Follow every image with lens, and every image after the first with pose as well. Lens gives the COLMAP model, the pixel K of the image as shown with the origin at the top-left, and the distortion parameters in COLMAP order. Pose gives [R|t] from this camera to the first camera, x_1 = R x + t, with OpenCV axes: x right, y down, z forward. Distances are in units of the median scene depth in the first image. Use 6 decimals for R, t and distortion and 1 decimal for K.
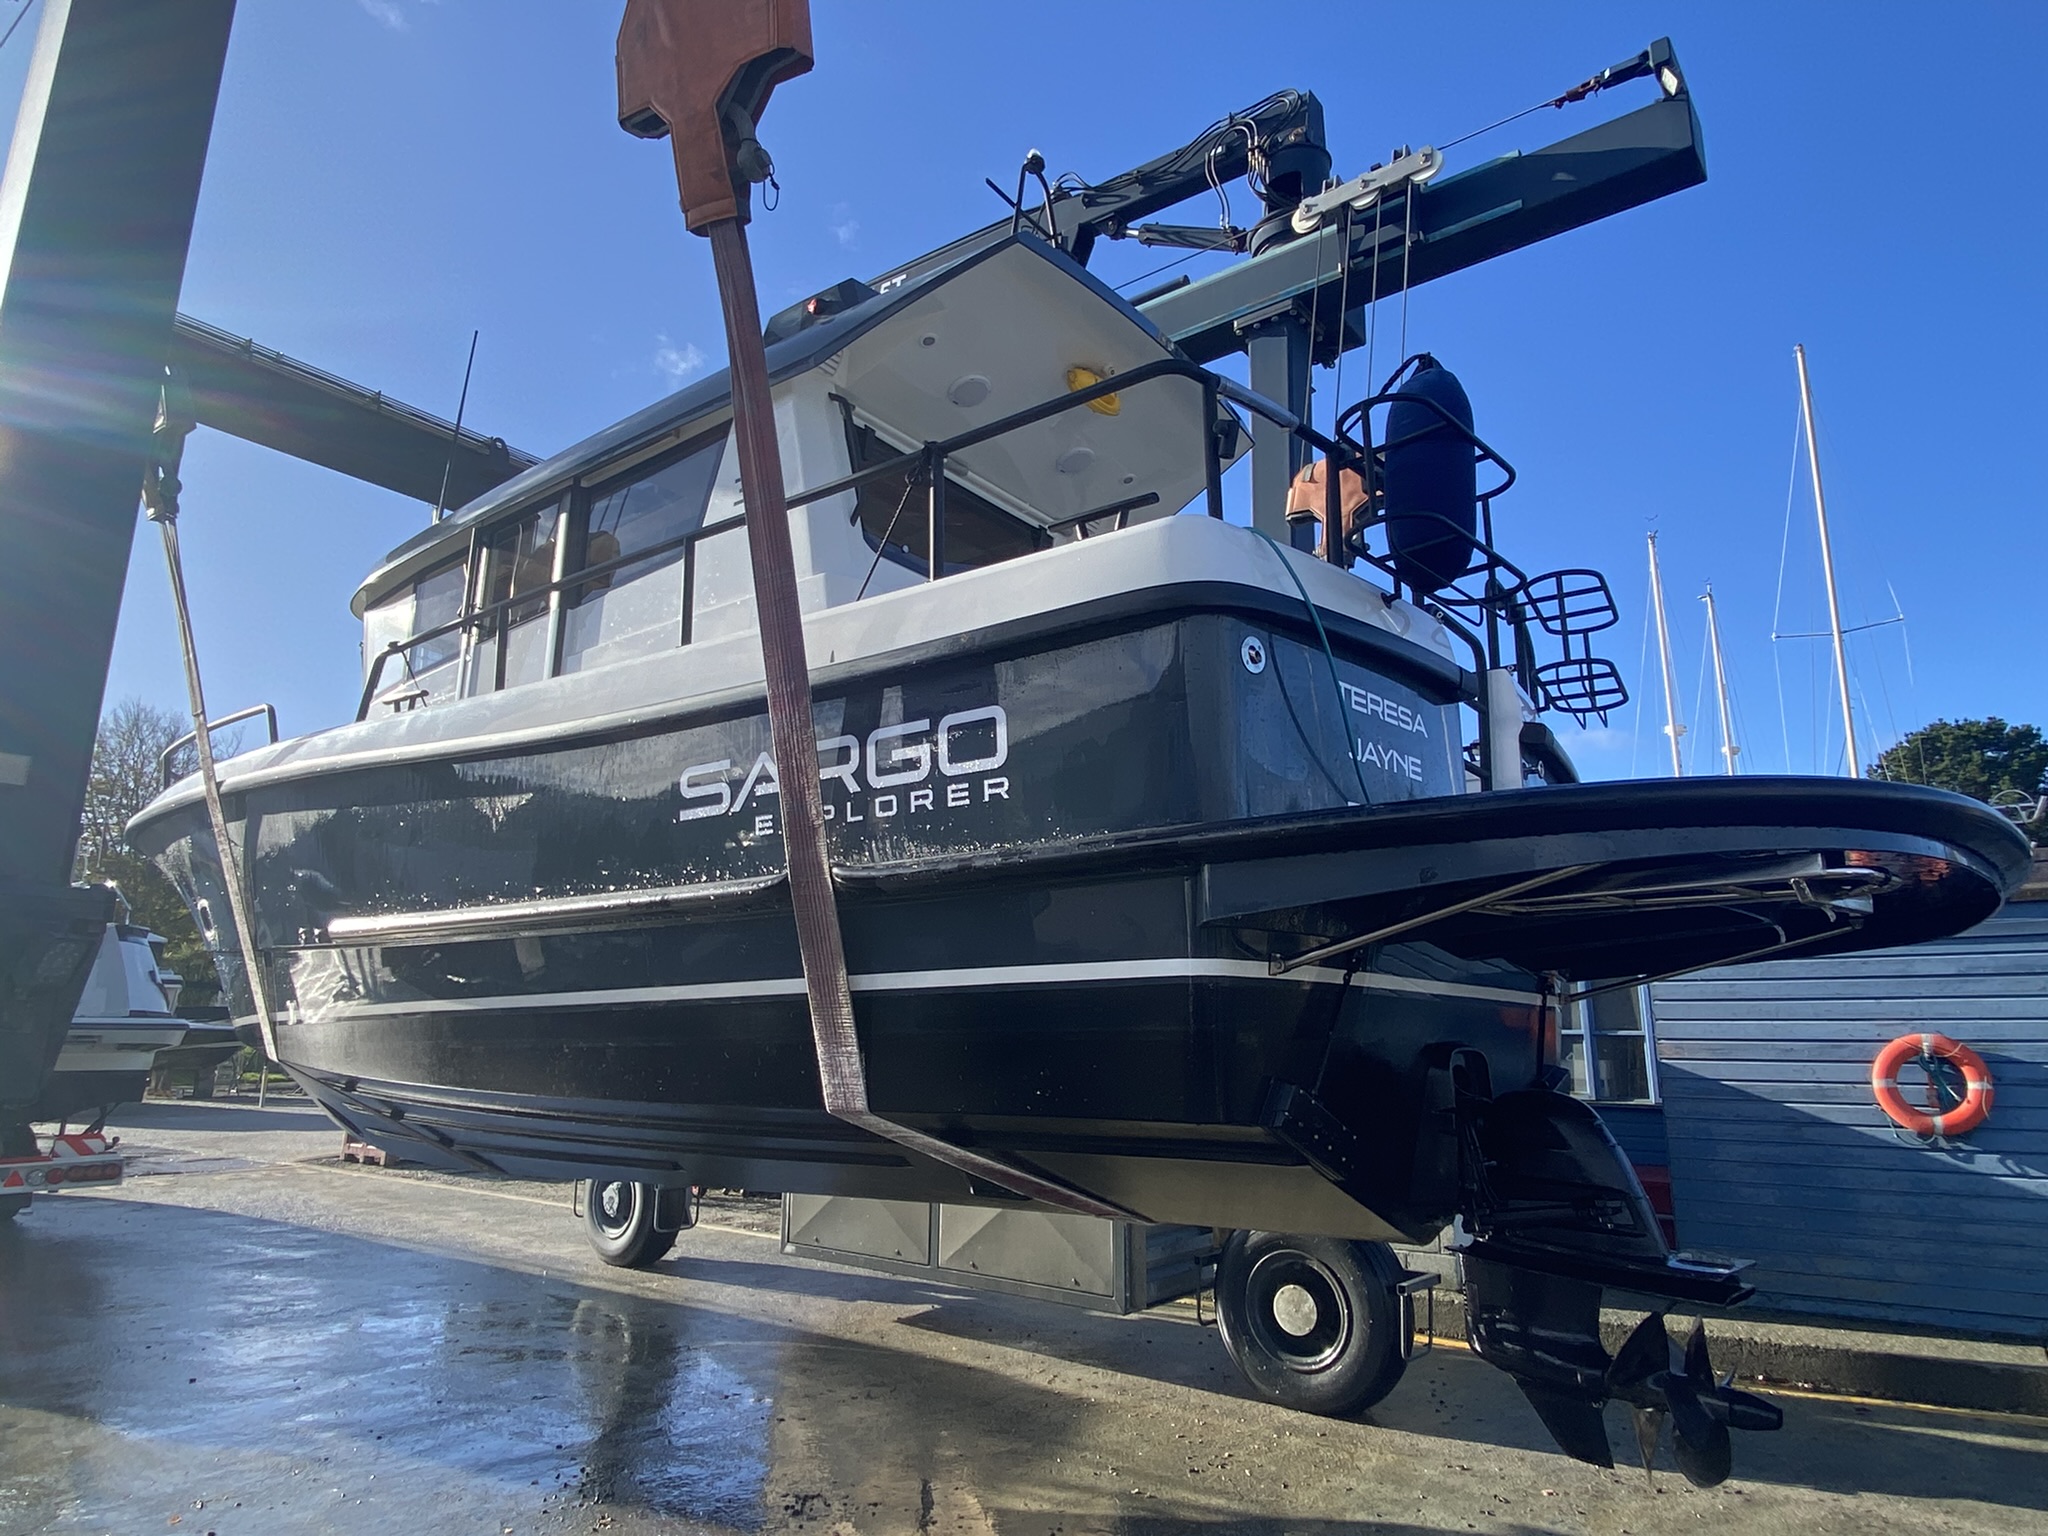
lens RADIAL K [[1200.0, 0, 1025.6], [0, 1200.0, 772.1], [0, 0, 1]] dist [-0.015206, -0.001957]
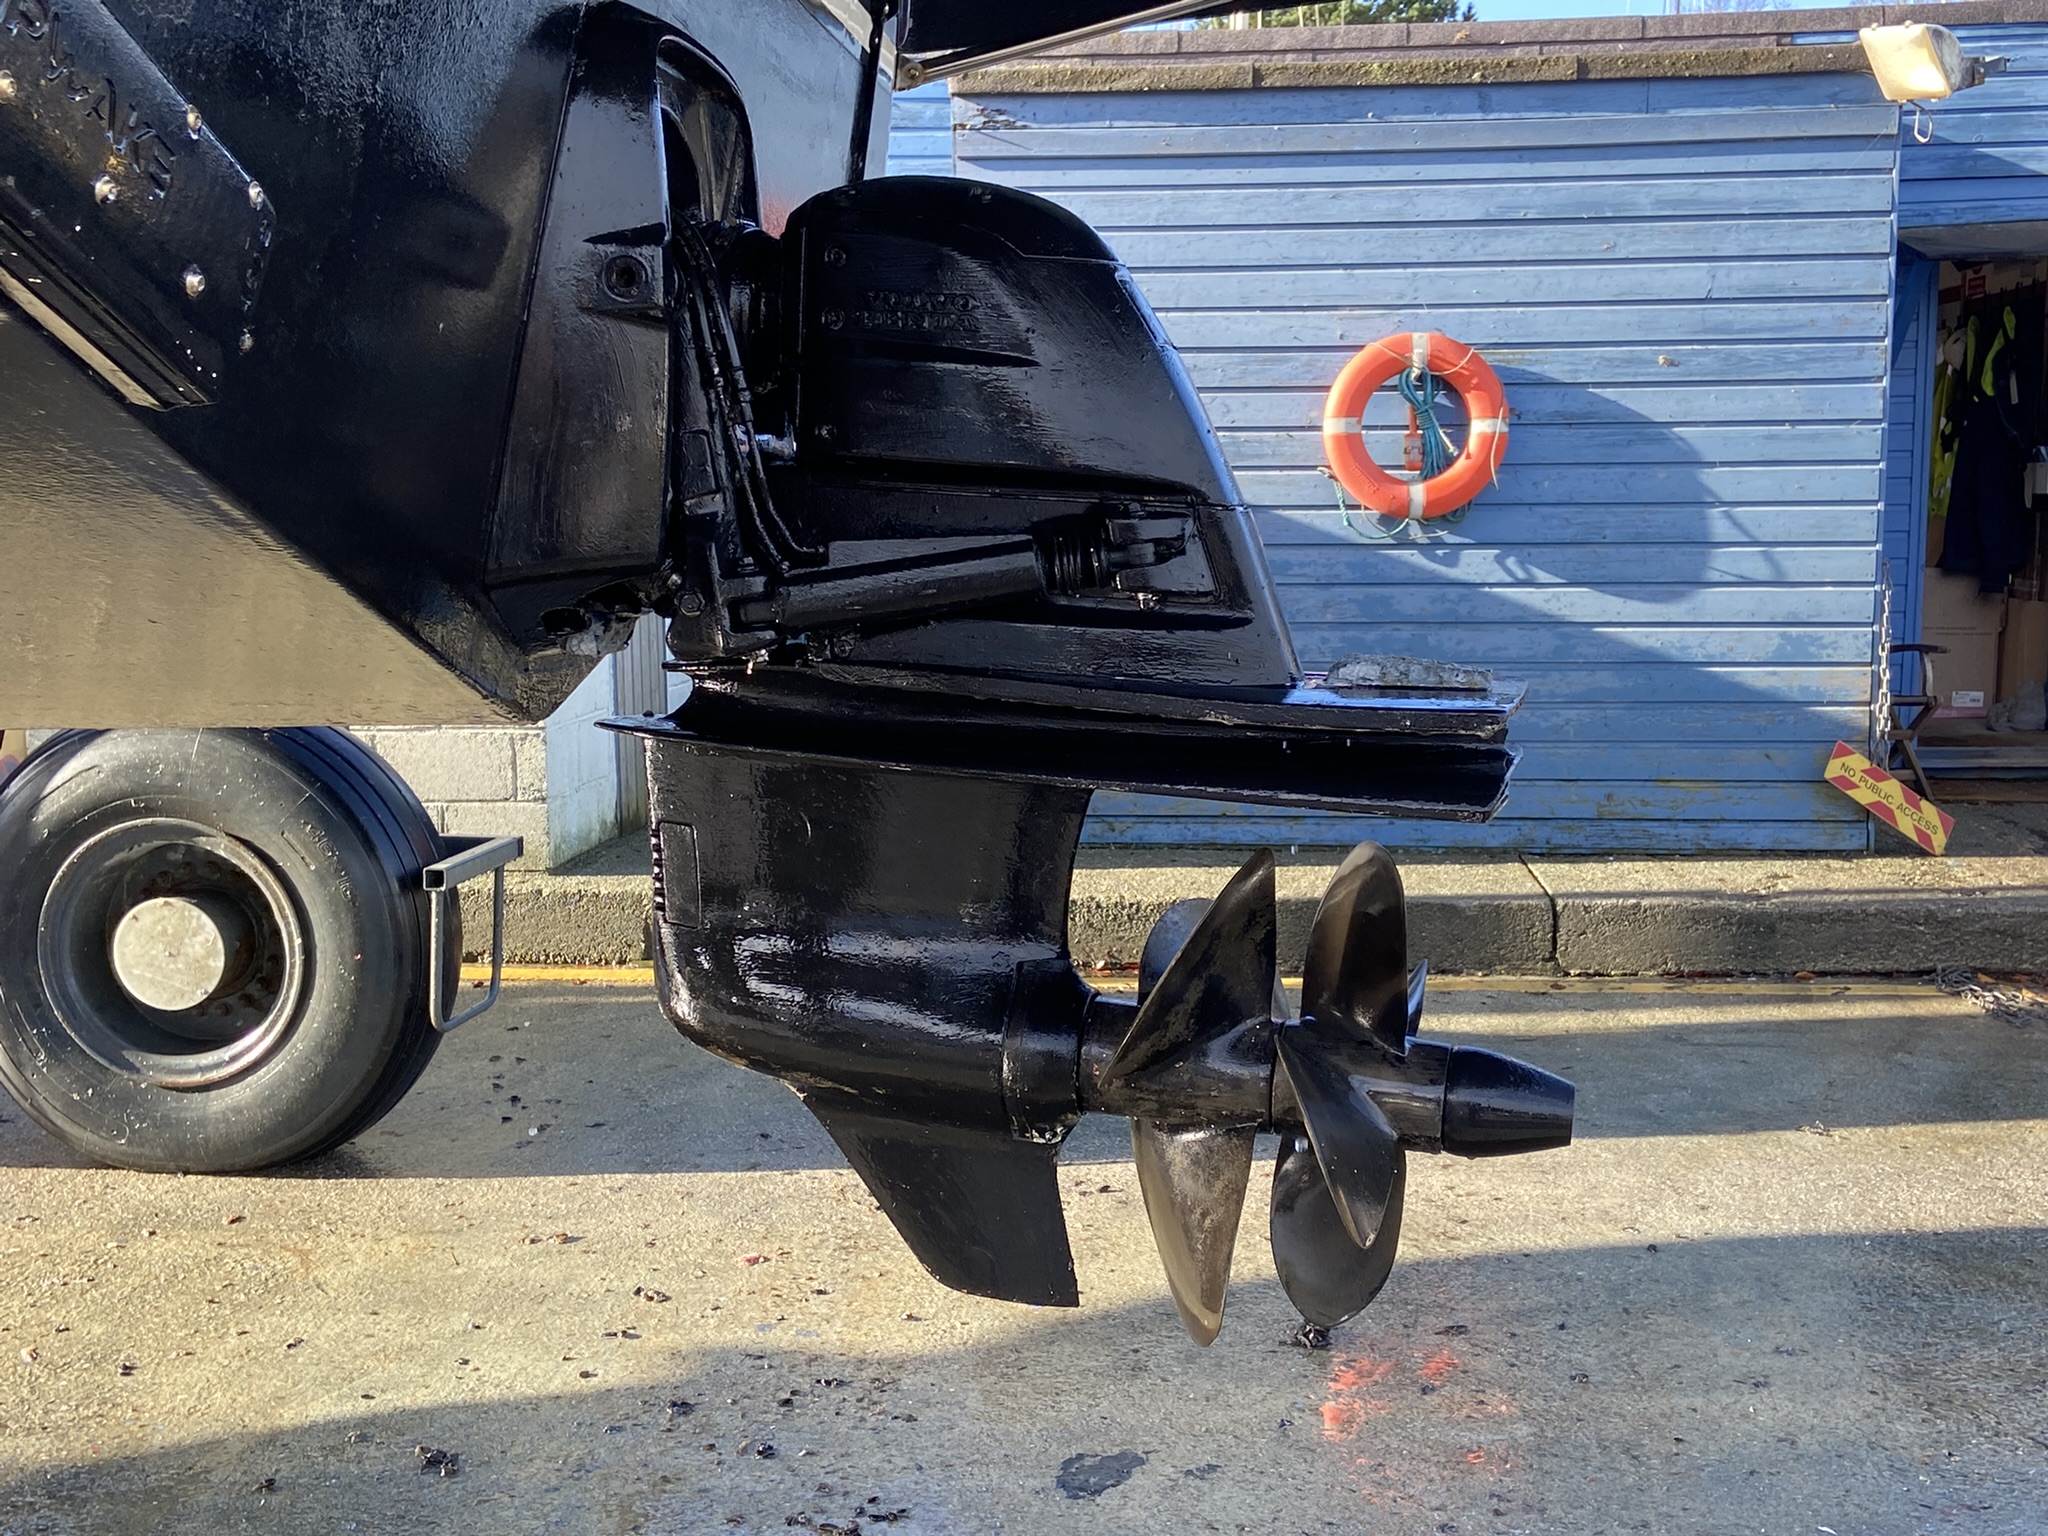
lens RADIAL K [[2323.1, 0, 1026.8], [0, 2323.1, 769.3], [0, 0, 1]] dist [0.180351, 0.000000]
pose [[0.856260, -0.082533, 0.509909, 0.066767], [-0.101518, 0.941013, 0.322784, 0.097666], [-0.506471, -0.328152, 0.797373, 0.221721]]
